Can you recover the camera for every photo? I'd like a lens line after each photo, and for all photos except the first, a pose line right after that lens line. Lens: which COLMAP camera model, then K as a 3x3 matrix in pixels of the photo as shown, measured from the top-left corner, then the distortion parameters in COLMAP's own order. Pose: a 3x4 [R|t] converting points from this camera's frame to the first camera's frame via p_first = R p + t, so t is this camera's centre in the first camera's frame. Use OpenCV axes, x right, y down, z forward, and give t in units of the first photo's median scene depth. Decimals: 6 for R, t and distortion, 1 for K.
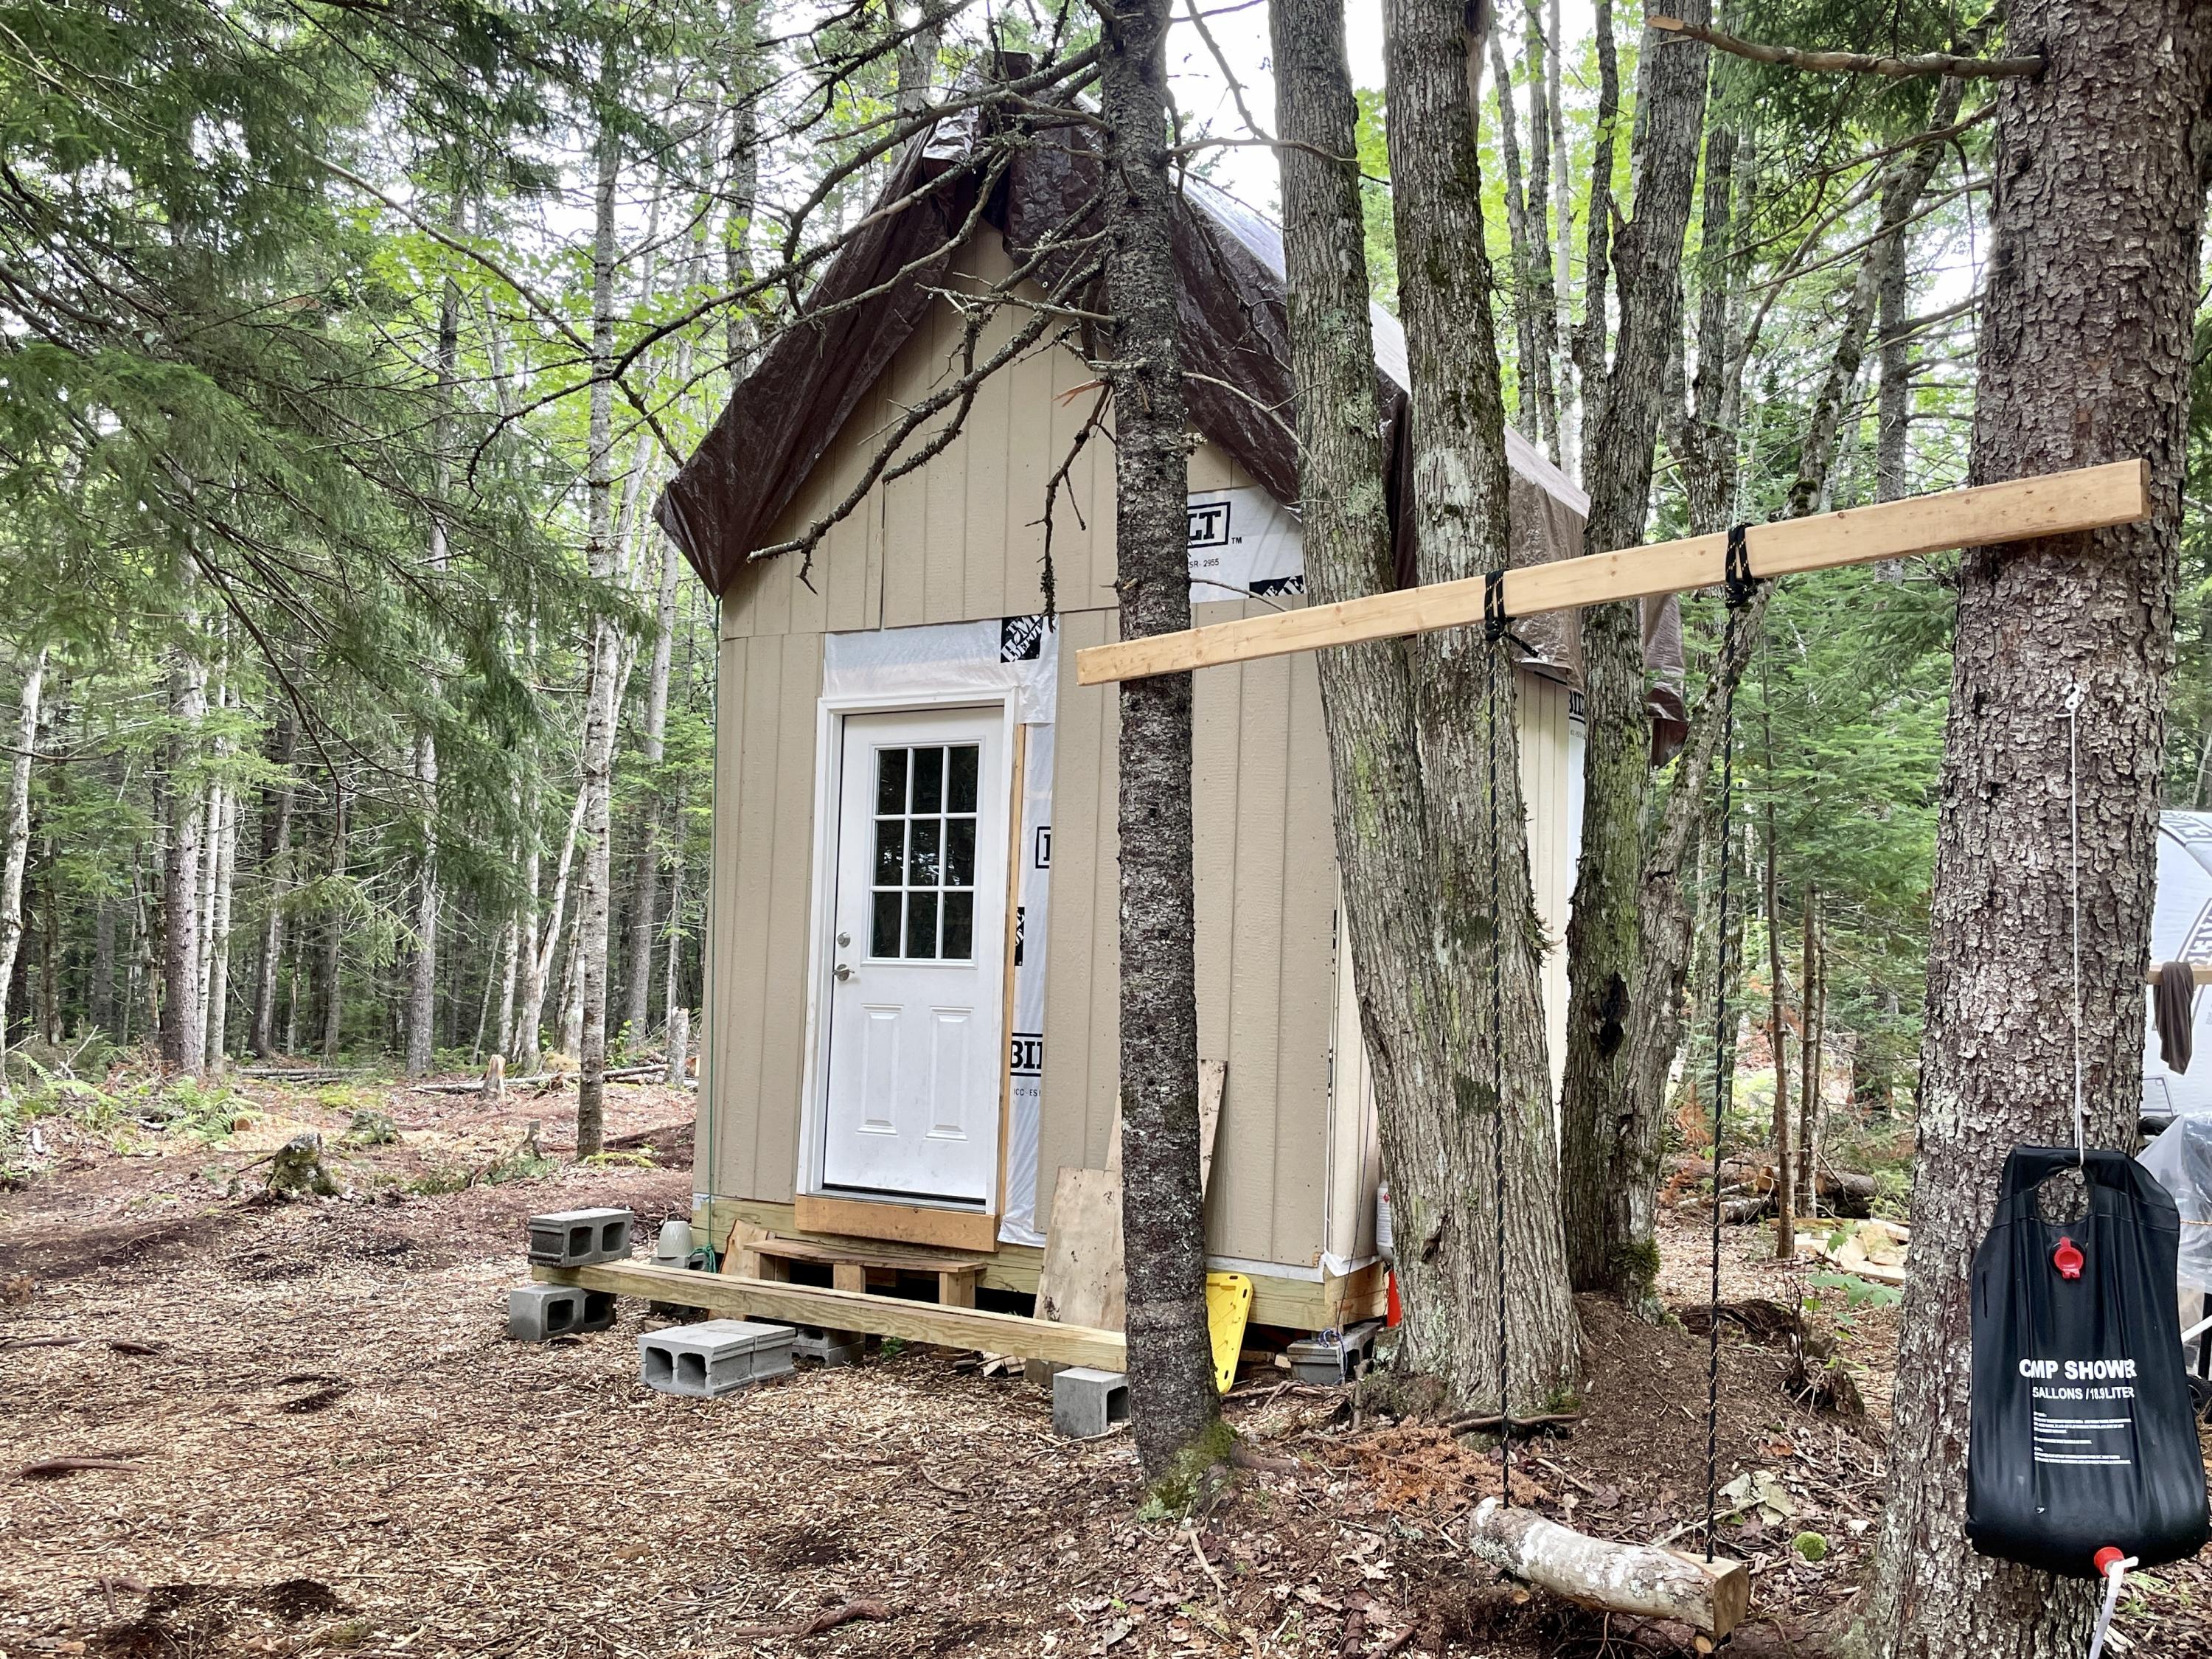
lens RADIAL K [[1884.3, 0, 1106.0], [0, 1884.3, 829.5], [0, 0, 1]] dist [0.002123, -0.000081]
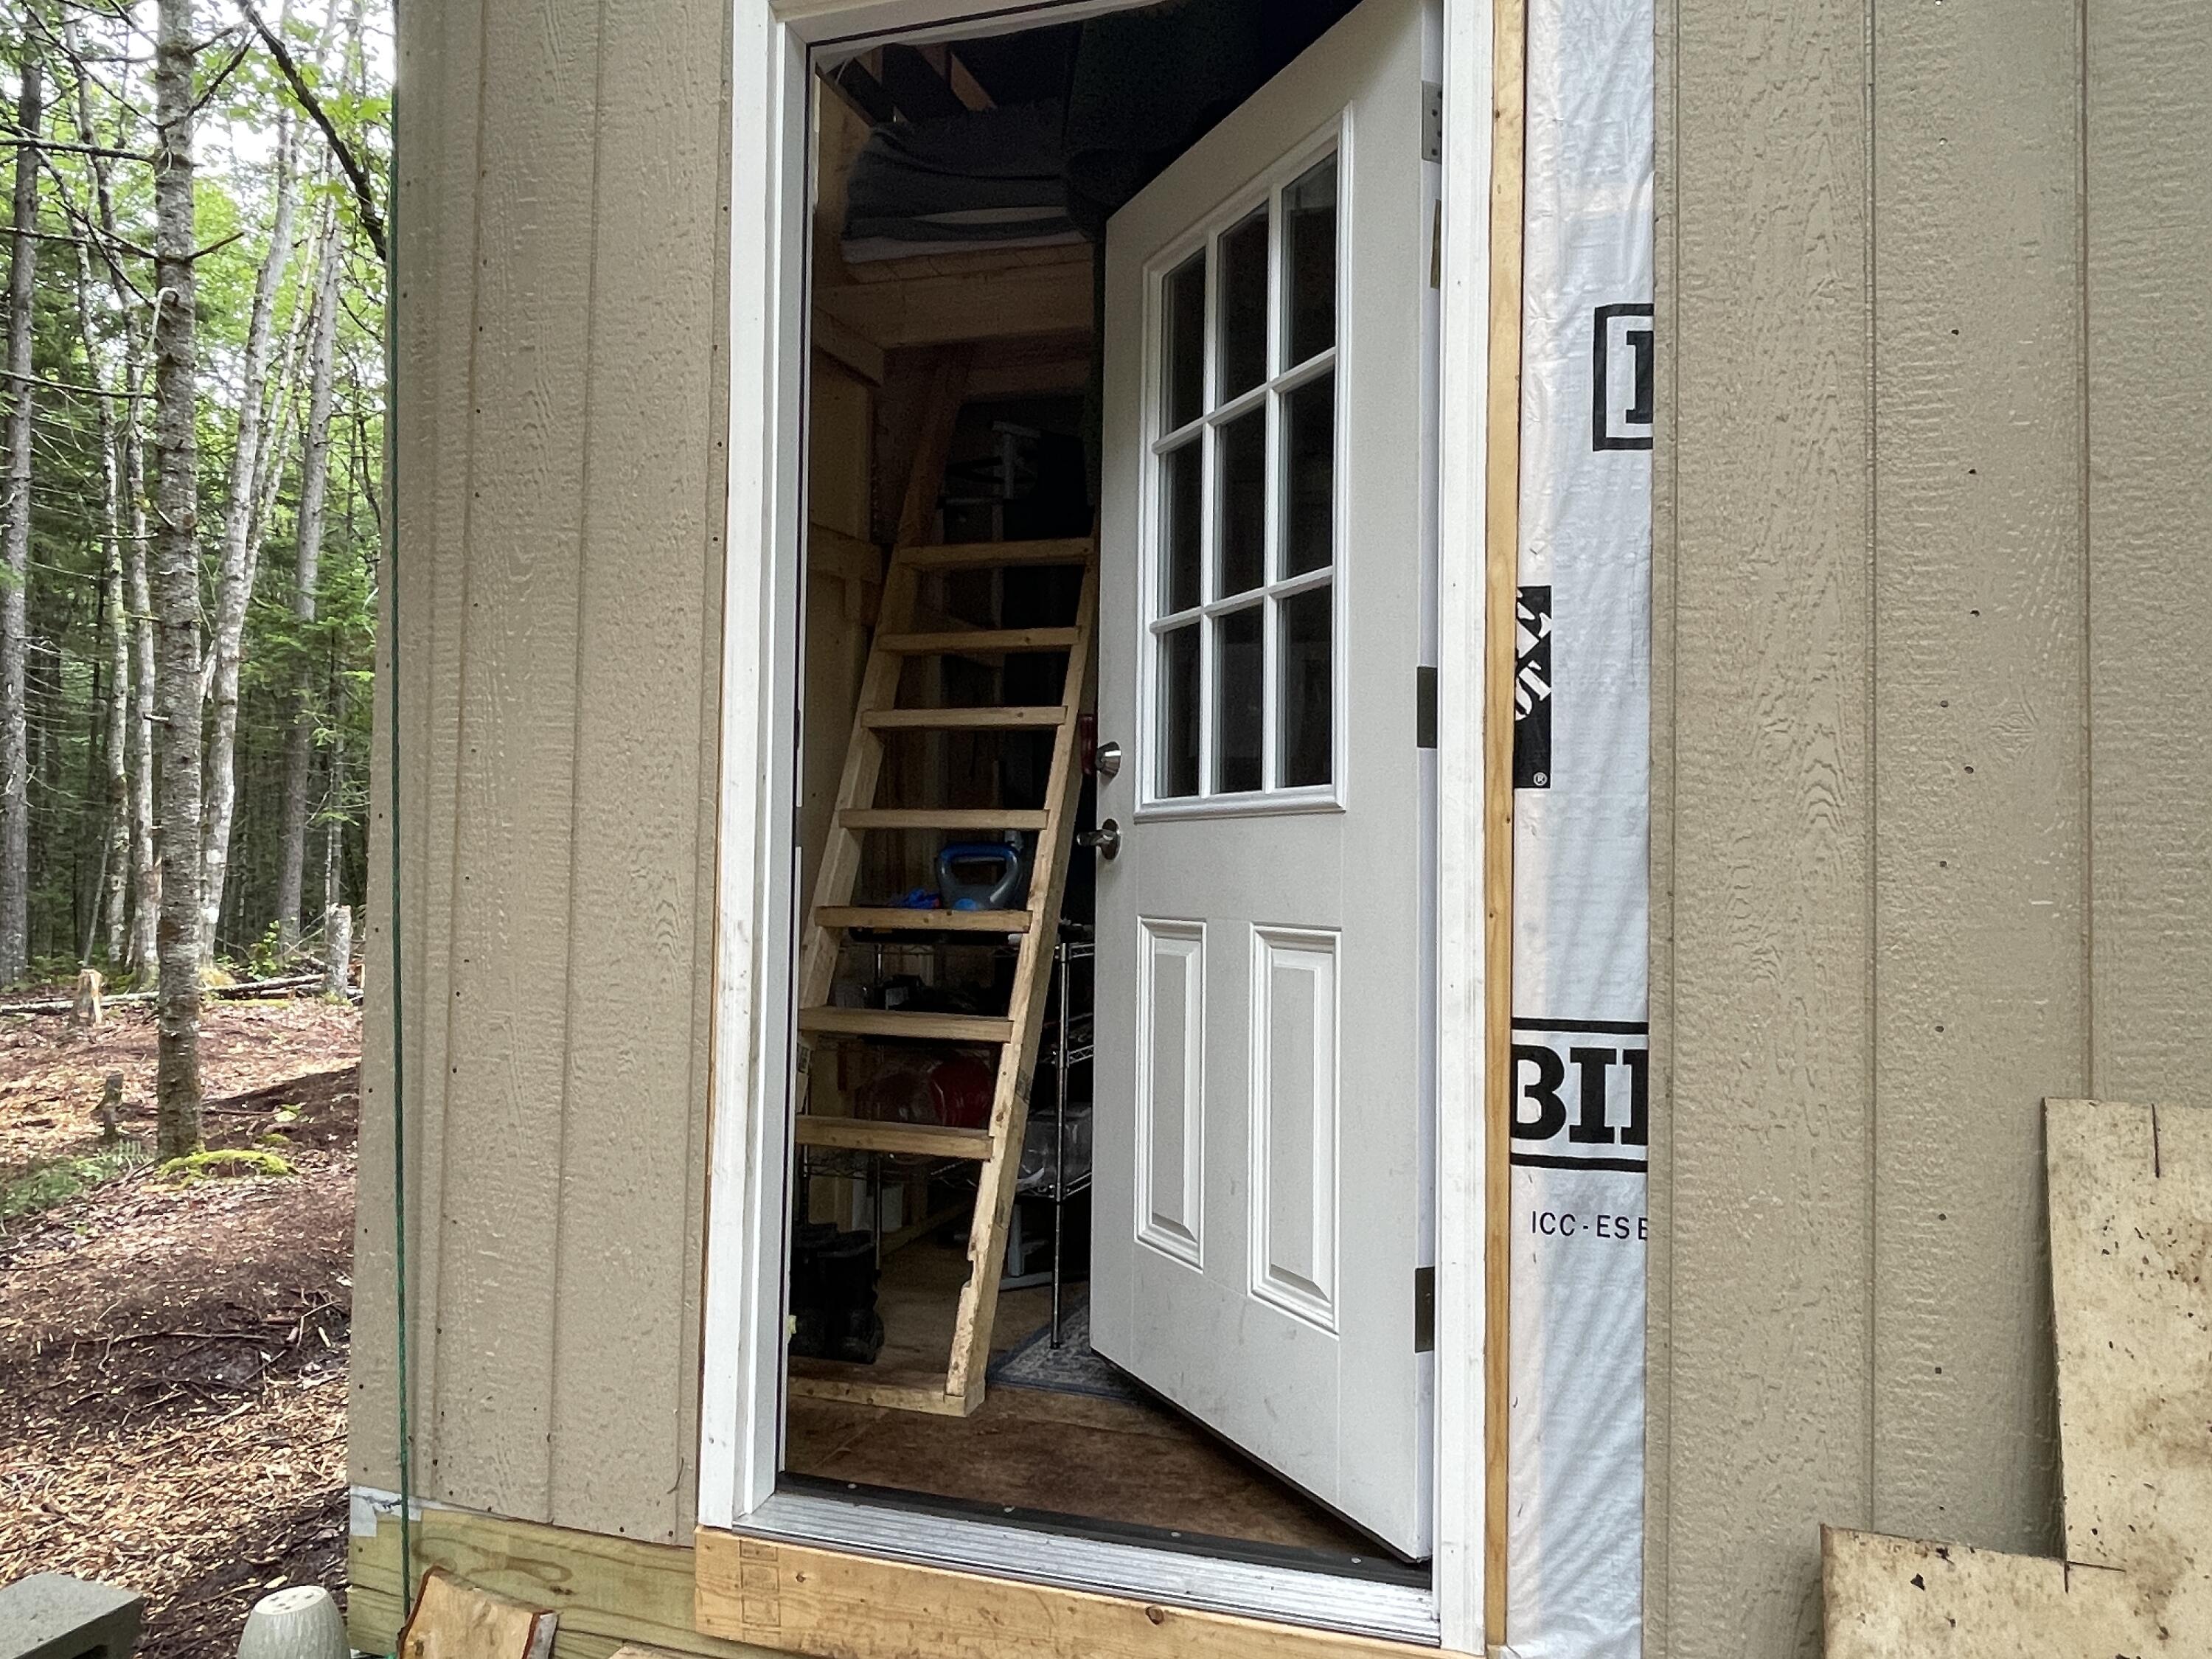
lens RADIAL K [[1704.2, 0, 1106.0], [0, 1704.2, 829.5], [0, 0, 1]] dist [-0.004404, -0.002524]
pose [[0.980221, -0.004409, 0.197855, -0.073686], [-0.006688, 0.998443, 0.055384, 0.029274], [-0.197791, -0.055612, 0.978665, 0.342042]]
